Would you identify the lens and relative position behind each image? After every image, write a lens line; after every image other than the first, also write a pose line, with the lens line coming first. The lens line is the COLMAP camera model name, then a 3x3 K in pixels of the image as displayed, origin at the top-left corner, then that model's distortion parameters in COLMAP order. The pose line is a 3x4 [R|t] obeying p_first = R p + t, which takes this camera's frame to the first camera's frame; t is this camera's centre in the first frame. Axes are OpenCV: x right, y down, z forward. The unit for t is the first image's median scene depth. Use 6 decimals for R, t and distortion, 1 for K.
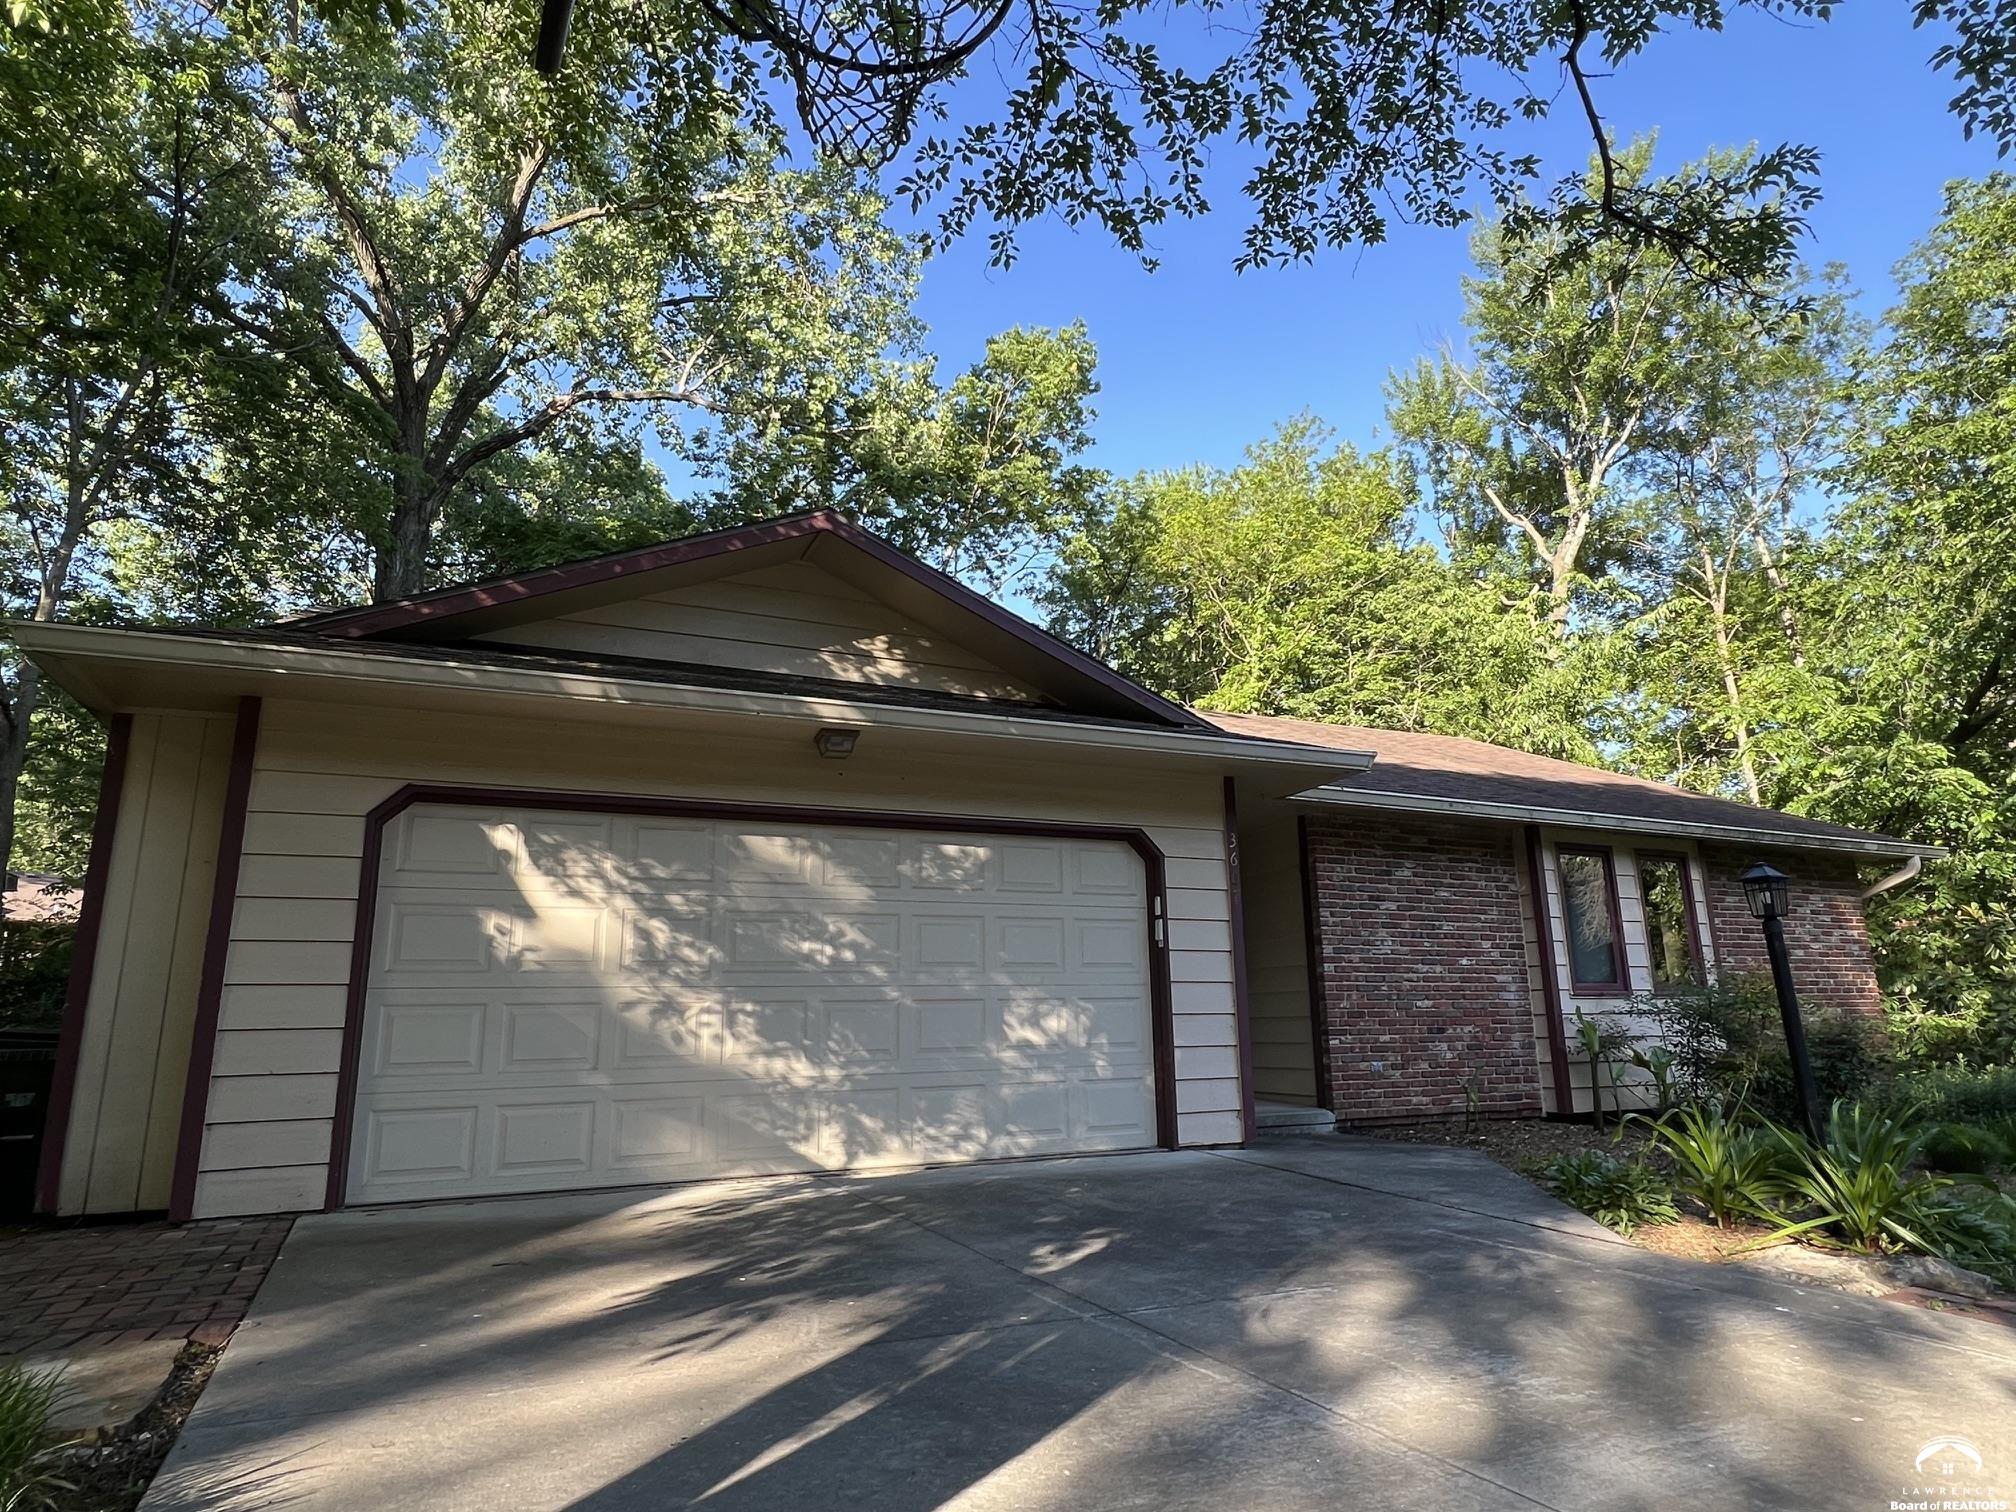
lens RADIAL K [[1177.0, 0, 1008.0], [0, 1177.0, 756.0], [0, 0, 1]] dist [0.040029, -0.068815]
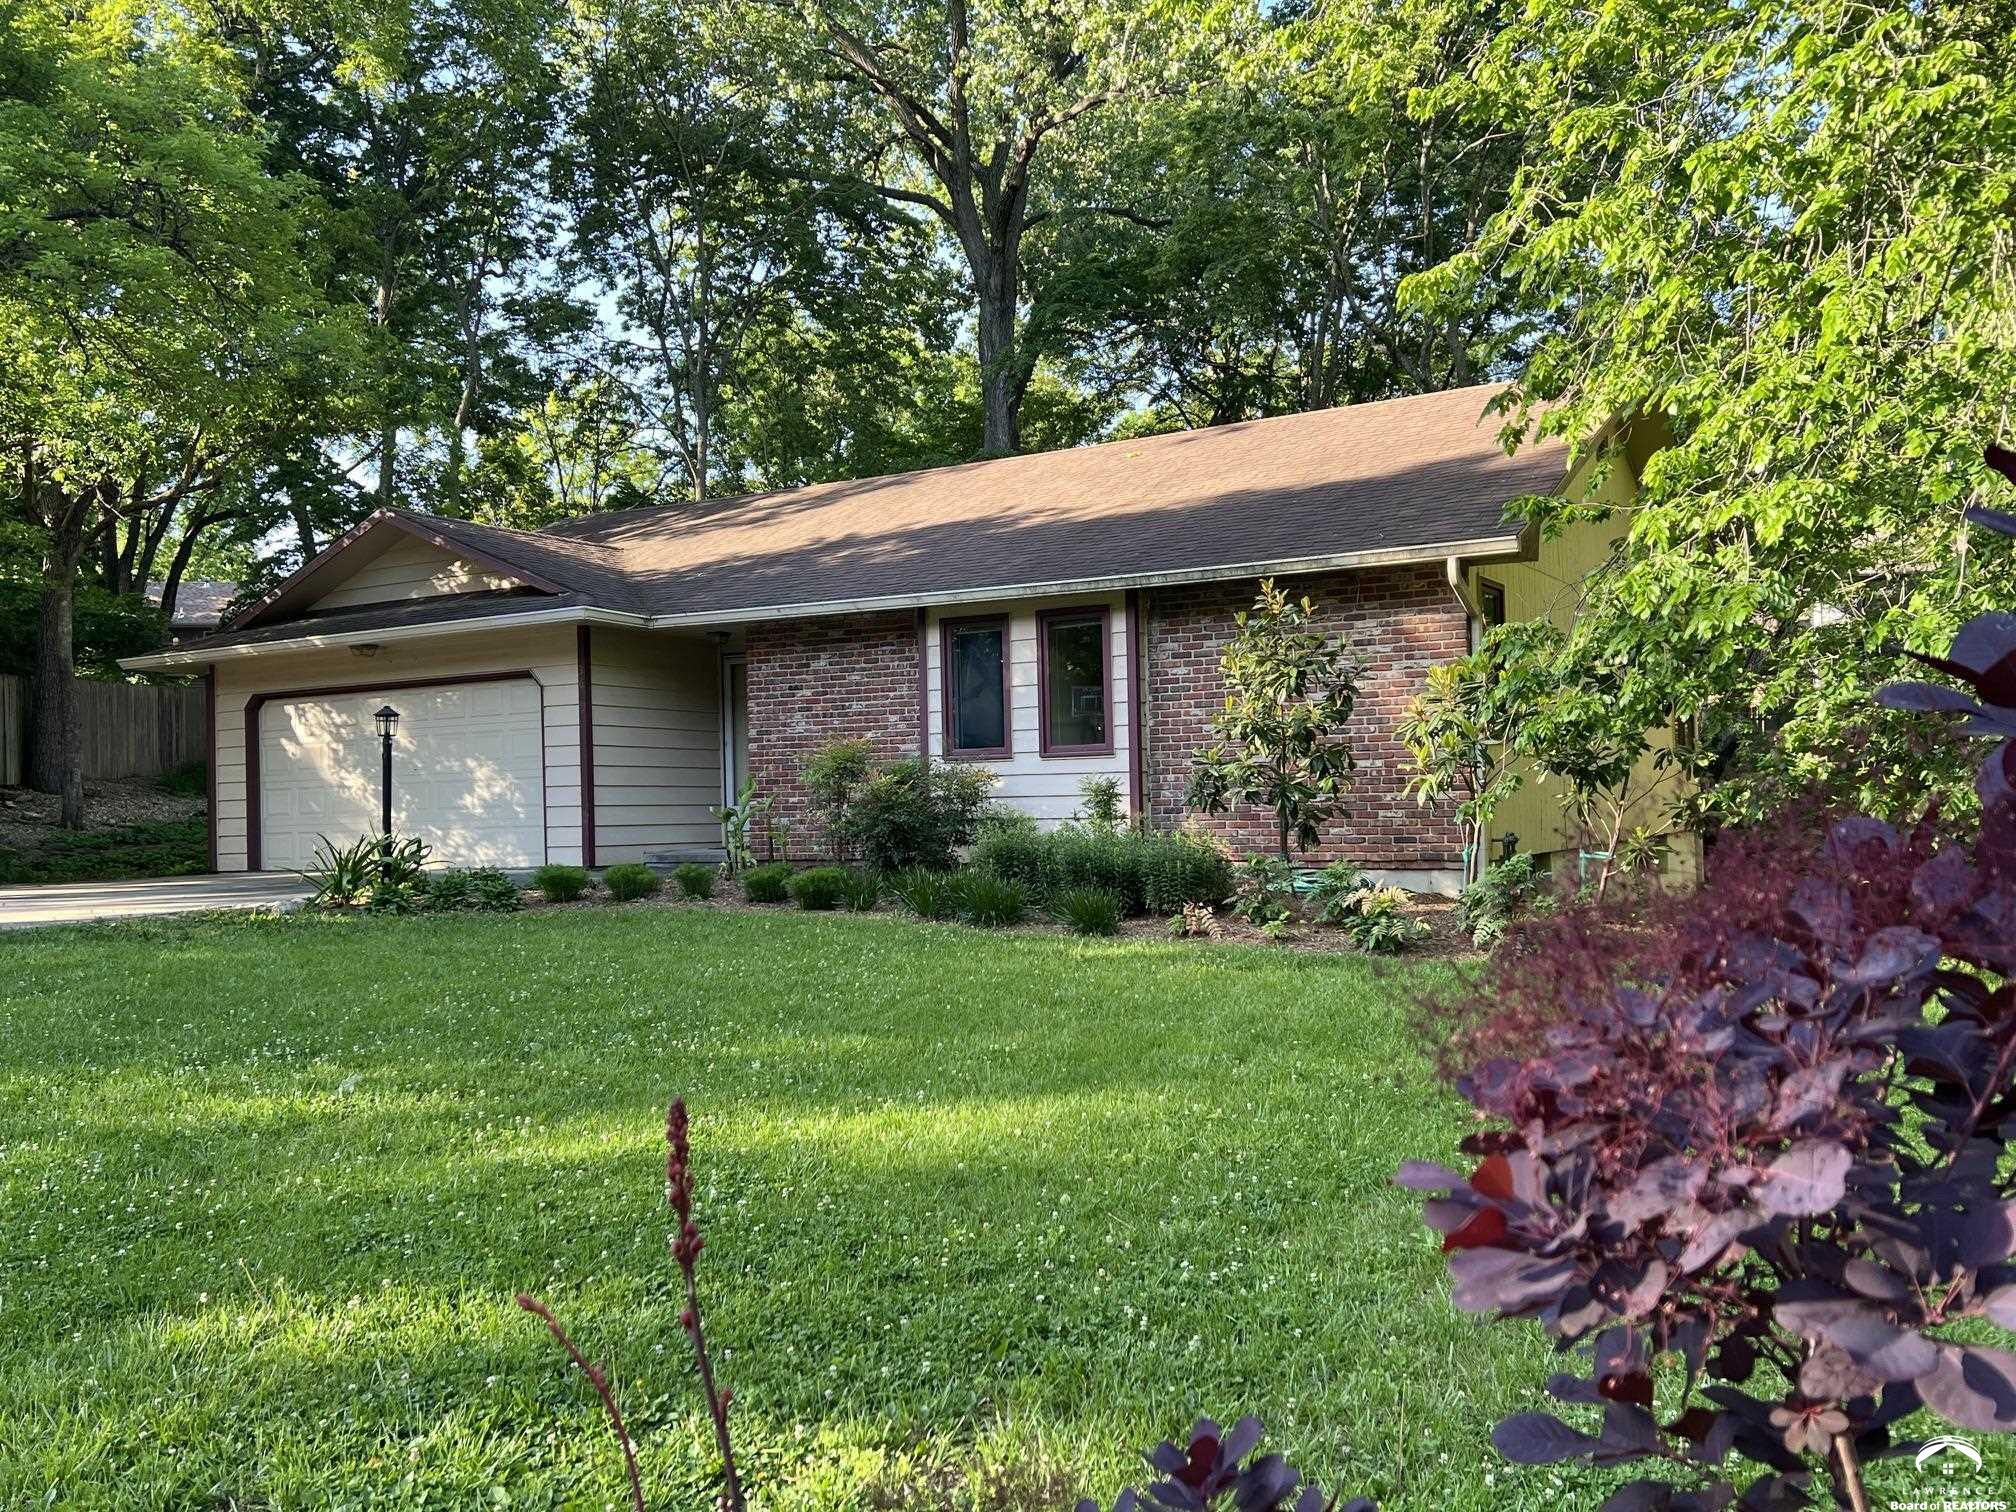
lens RADIAL K [[1766.7, 0, 1018.9], [0, 1766.7, 766.9], [0, 0, 1]] dist [0.096720, -0.124366]
pose [[0.568897, -0.016003, -0.822253, 1.874700], [0.197561, 0.973193, 0.117746, 0.030304], [0.798327, -0.229431, 0.556808, 0.149467]]
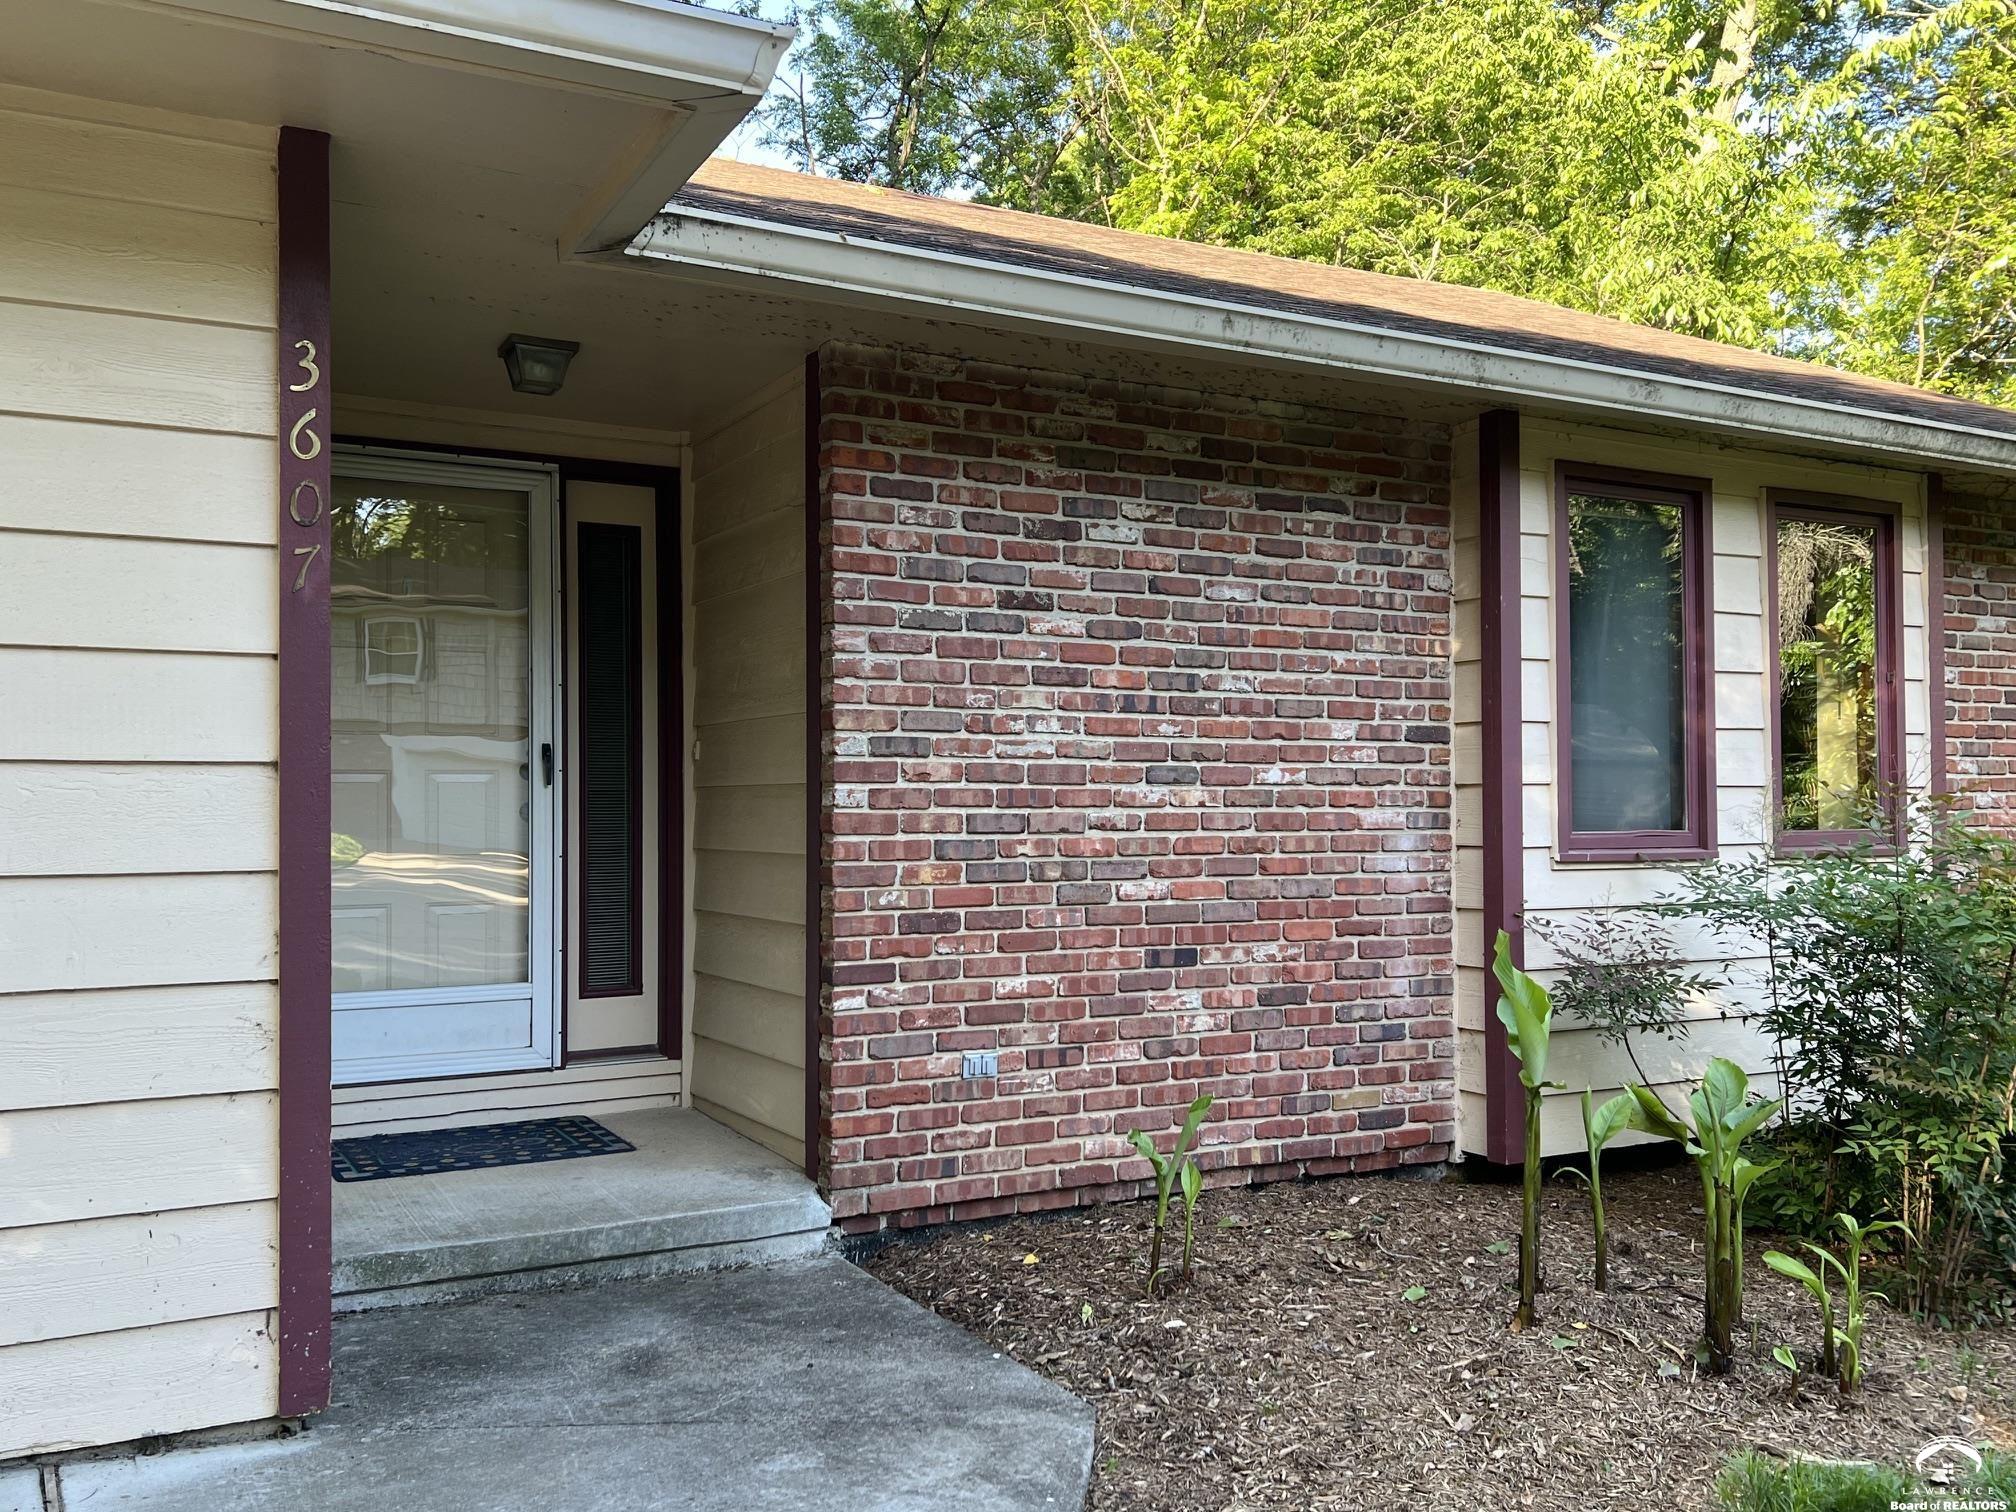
lens RADIAL K [[1766.7, 0, 1018.9], [0, 1766.7, 766.9], [0, 0, 1]] dist [0.096720, -0.124366]
pose [[0.998074, 0.013757, 0.060496, 0.270228], [-0.025751, 0.979002, 0.202217, 0.059916], [-0.056444, -0.203386, 0.977470, 0.455826]]
